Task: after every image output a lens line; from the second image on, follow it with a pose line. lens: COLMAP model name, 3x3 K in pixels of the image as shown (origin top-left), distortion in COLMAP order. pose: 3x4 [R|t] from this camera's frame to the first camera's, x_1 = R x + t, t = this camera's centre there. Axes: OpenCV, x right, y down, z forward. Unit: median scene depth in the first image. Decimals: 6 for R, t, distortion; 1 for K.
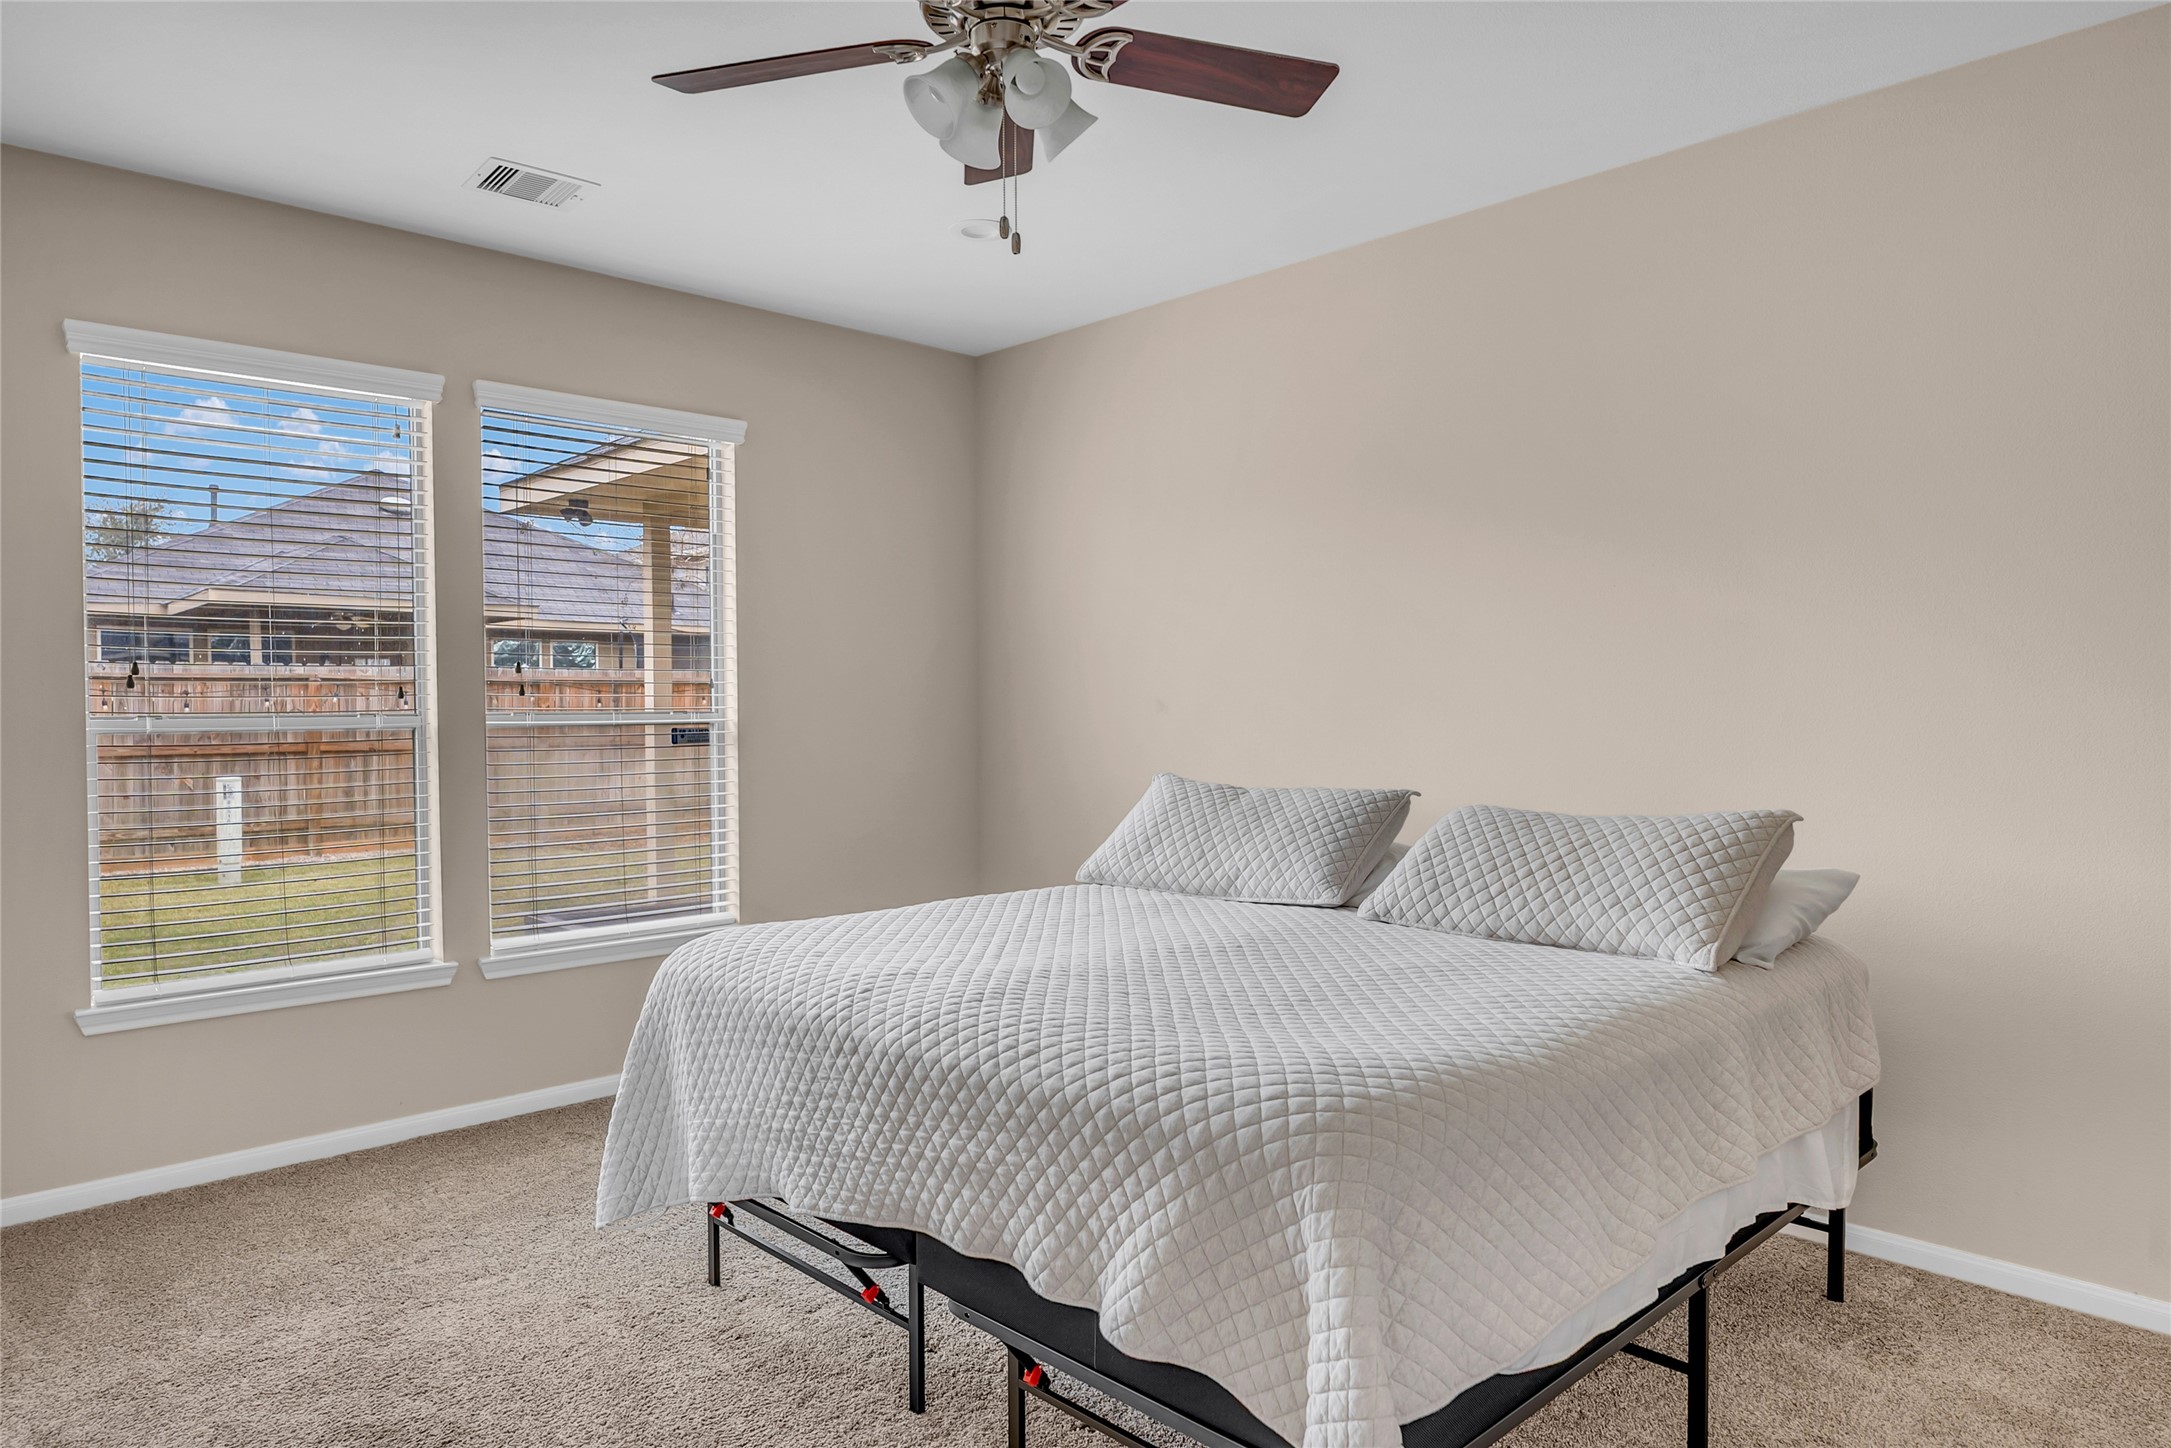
lens RADIAL K [[1353.9, 0, 1085.5], [0, 1353.9, 724.0], [0, 0, 1]] dist [0.000623, 0.000061]
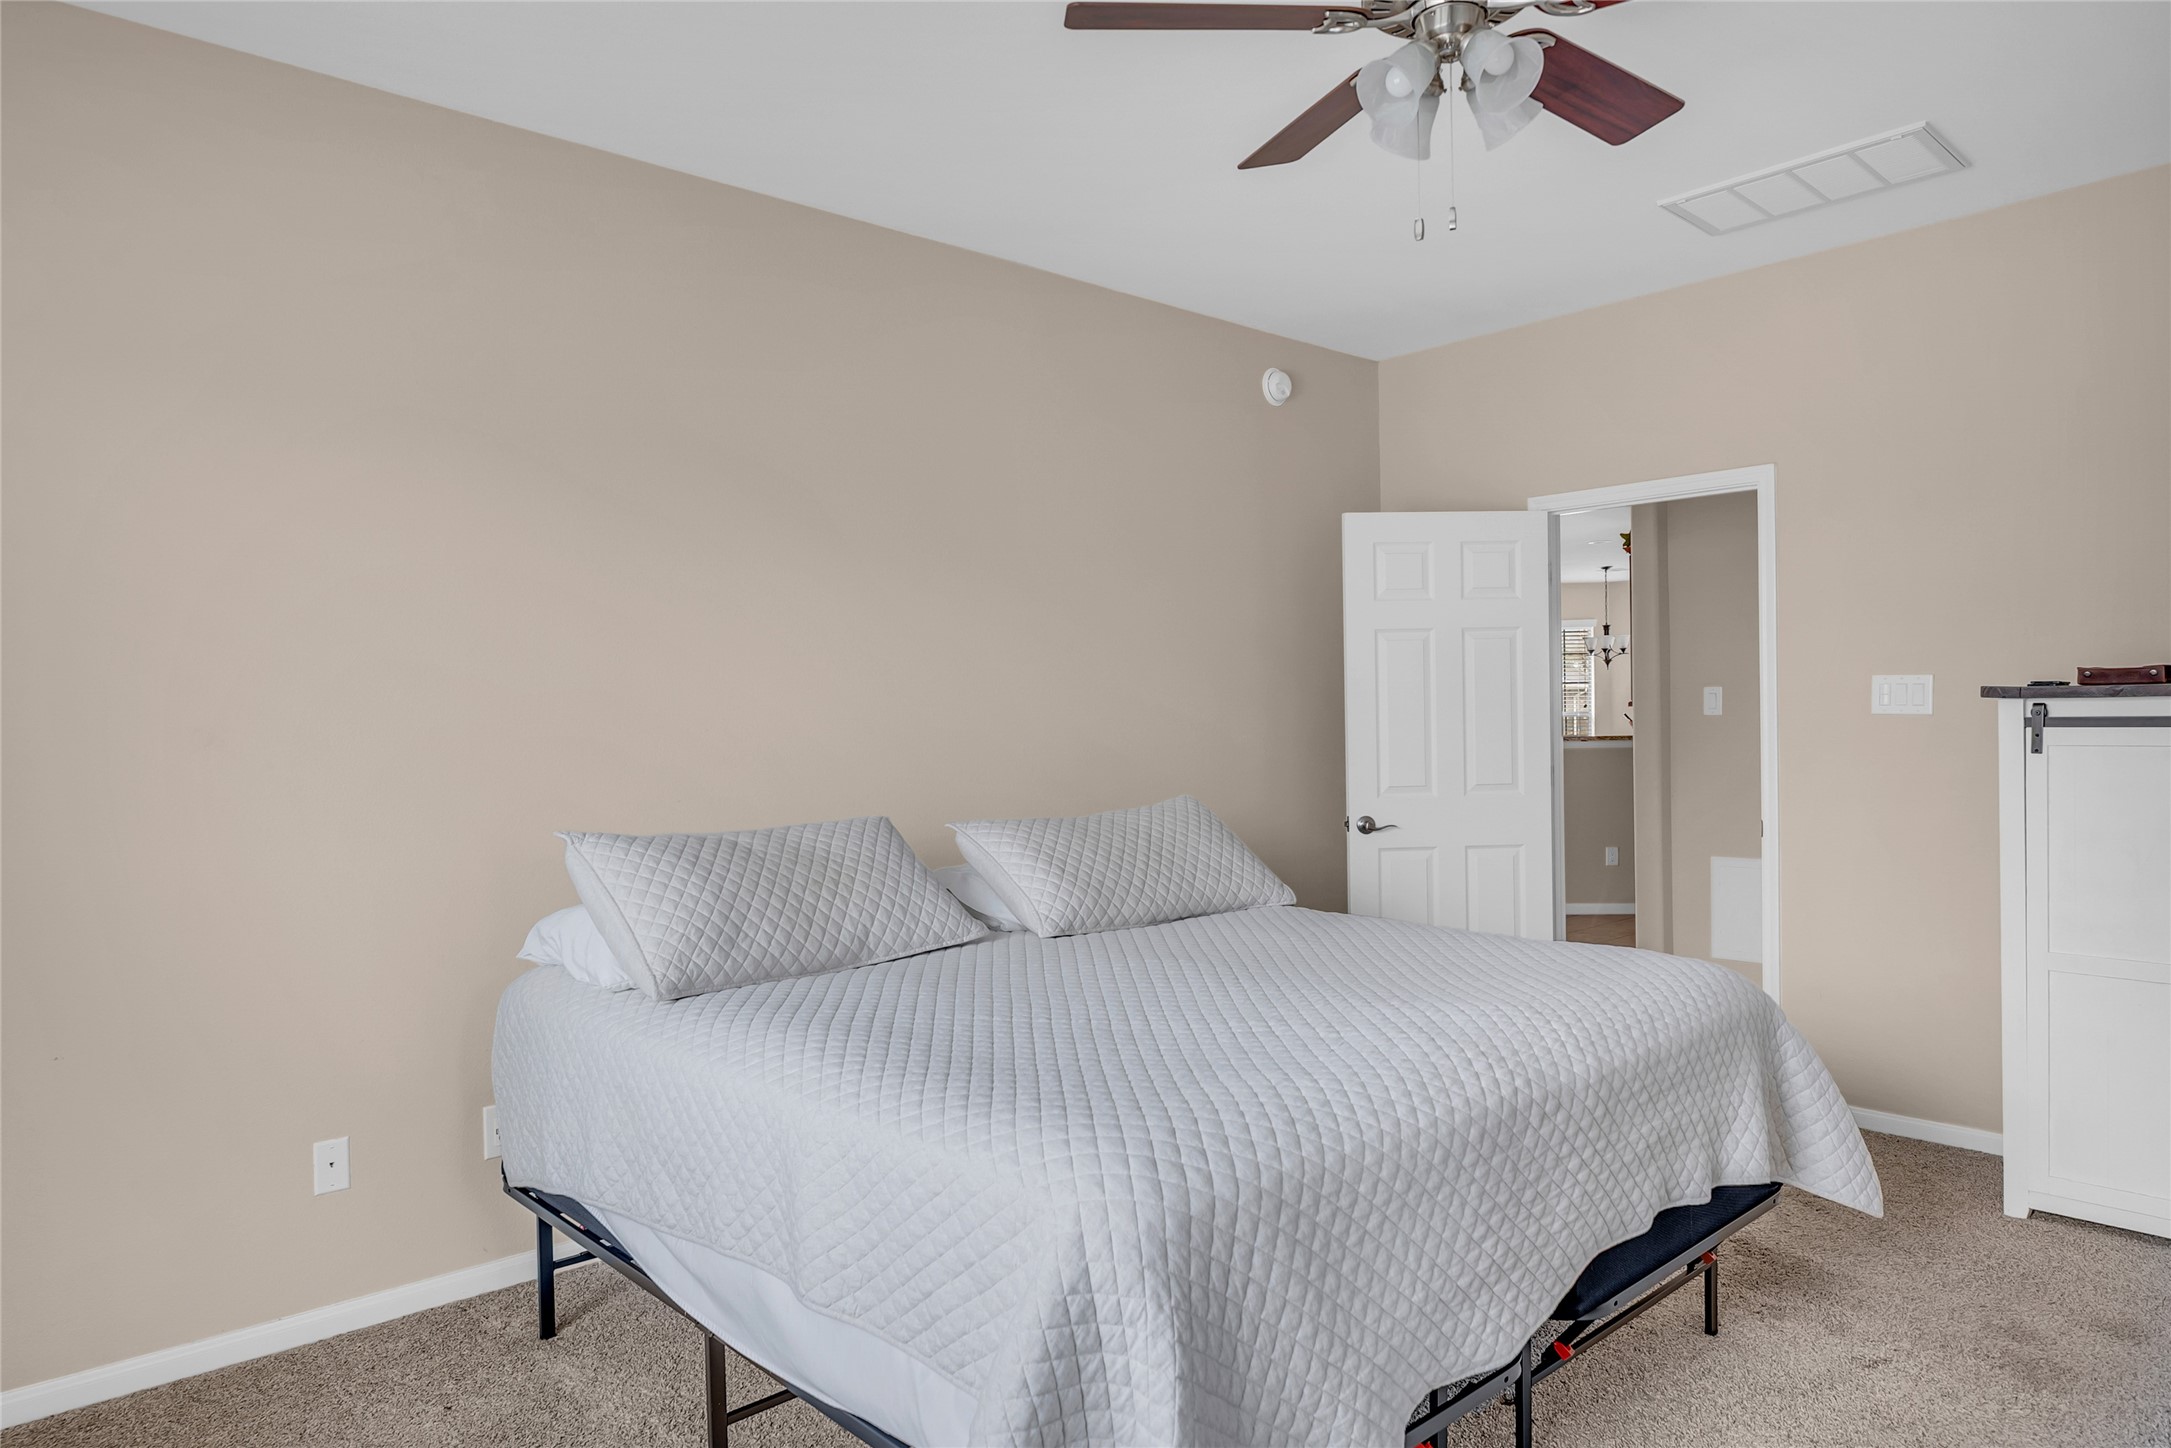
lens RADIAL K [[1353.9, 0, 1085.5], [0, 1353.9, 724.0], [0, 0, 1]] dist [0.000623, 0.000061]
pose [[0.023040, 0.000749, 0.999734, -0.985519], [0.023839, 0.999715, -0.001299, -0.014087], [-0.999450, 0.023862, 0.023016, 1.188541]]
